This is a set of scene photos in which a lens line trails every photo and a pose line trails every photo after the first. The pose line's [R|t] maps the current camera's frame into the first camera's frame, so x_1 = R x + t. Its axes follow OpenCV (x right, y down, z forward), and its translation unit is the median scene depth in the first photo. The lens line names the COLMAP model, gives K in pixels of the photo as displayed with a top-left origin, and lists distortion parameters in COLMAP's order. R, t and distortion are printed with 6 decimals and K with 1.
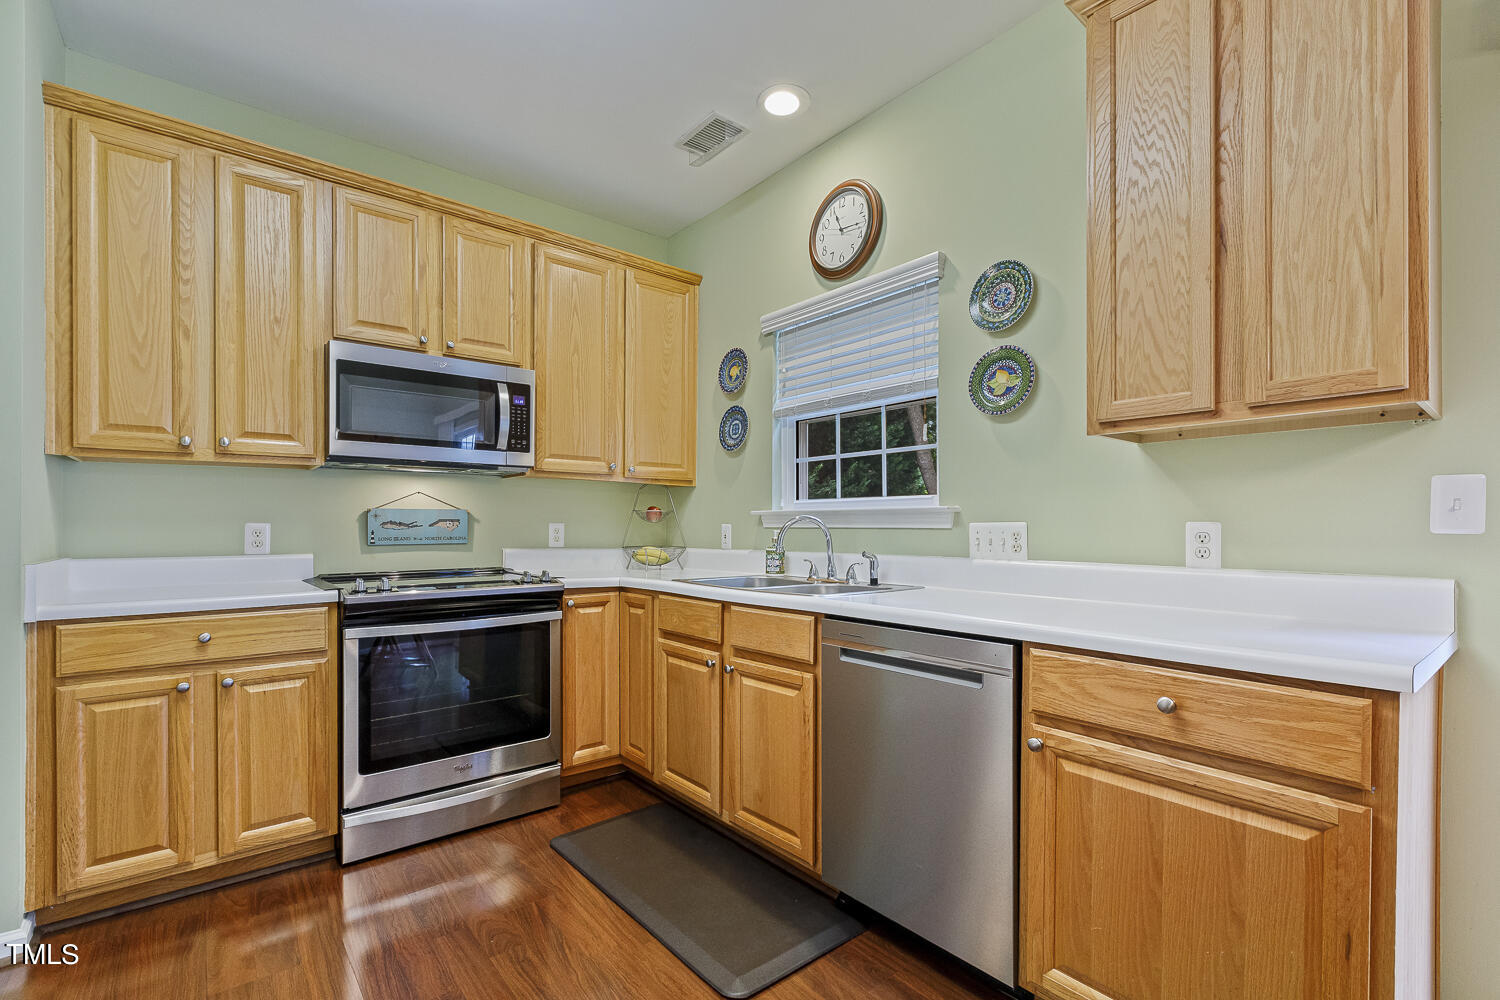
lens RADIAL K [[680.0, 0, 746.3], [0, 680.0, 521.8], [0, 0, 1]] dist [0.007531, 0.000321]
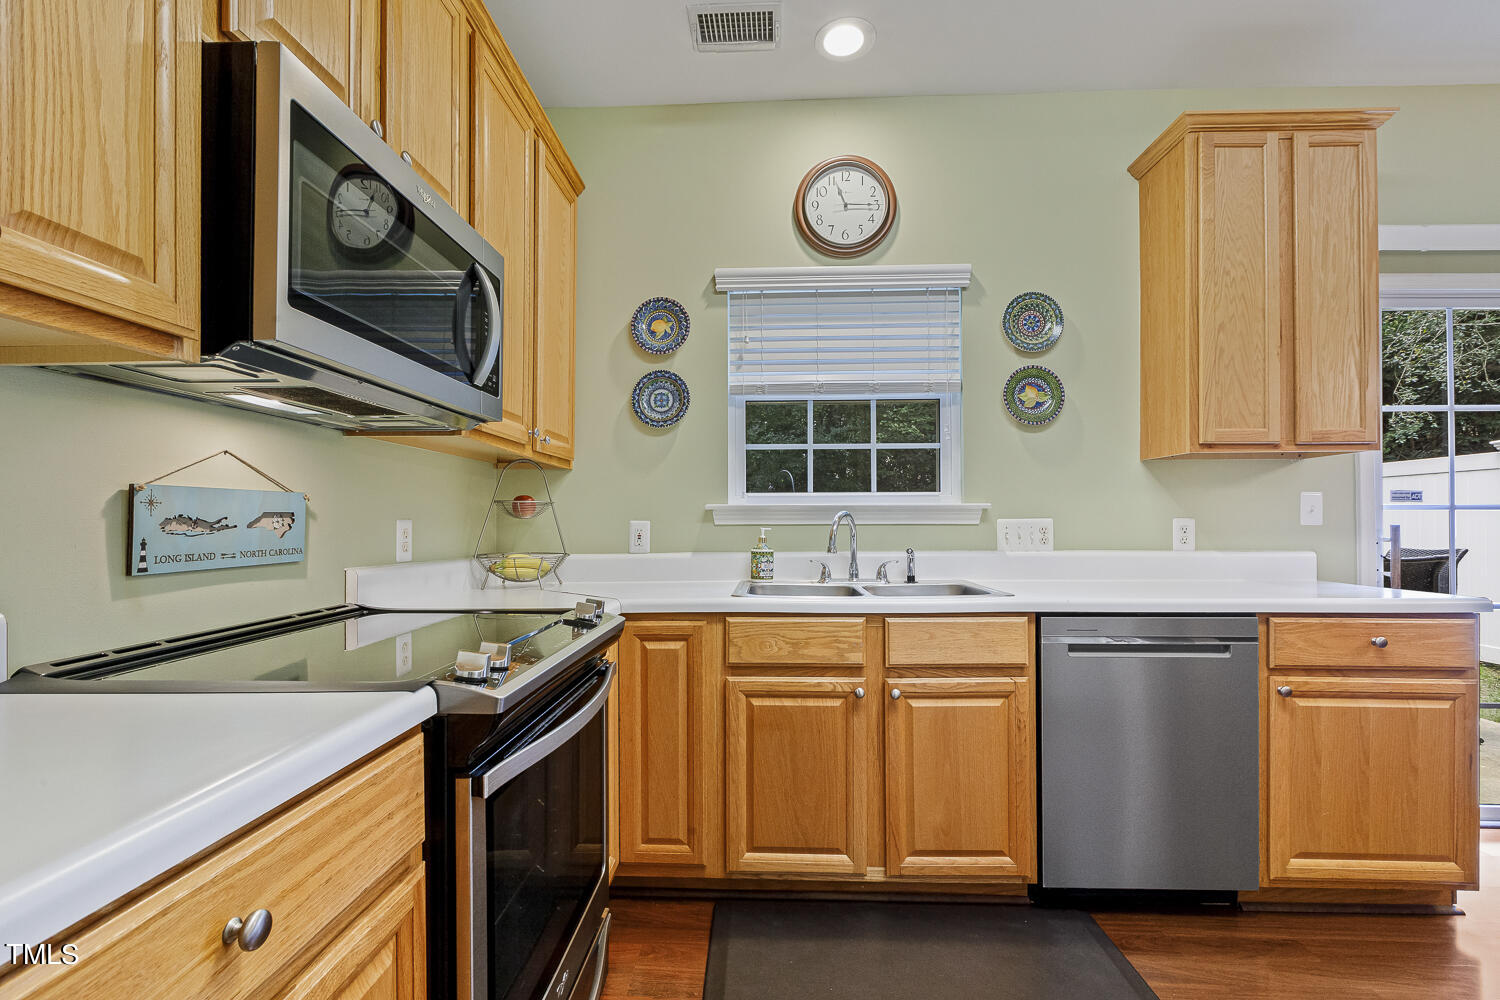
lens RADIAL K [[668.6, 0, 749.1], [0, 668.6, 519.5], [0, 0, 1]] dist [-0.001021, 0.000722]
pose [[0.660240, -0.001528, 0.751053, -0.665149], [-0.001296, 0.999994, 0.003173, -0.000838], [-0.751053, -0.003068, 0.660234, 0.516760]]
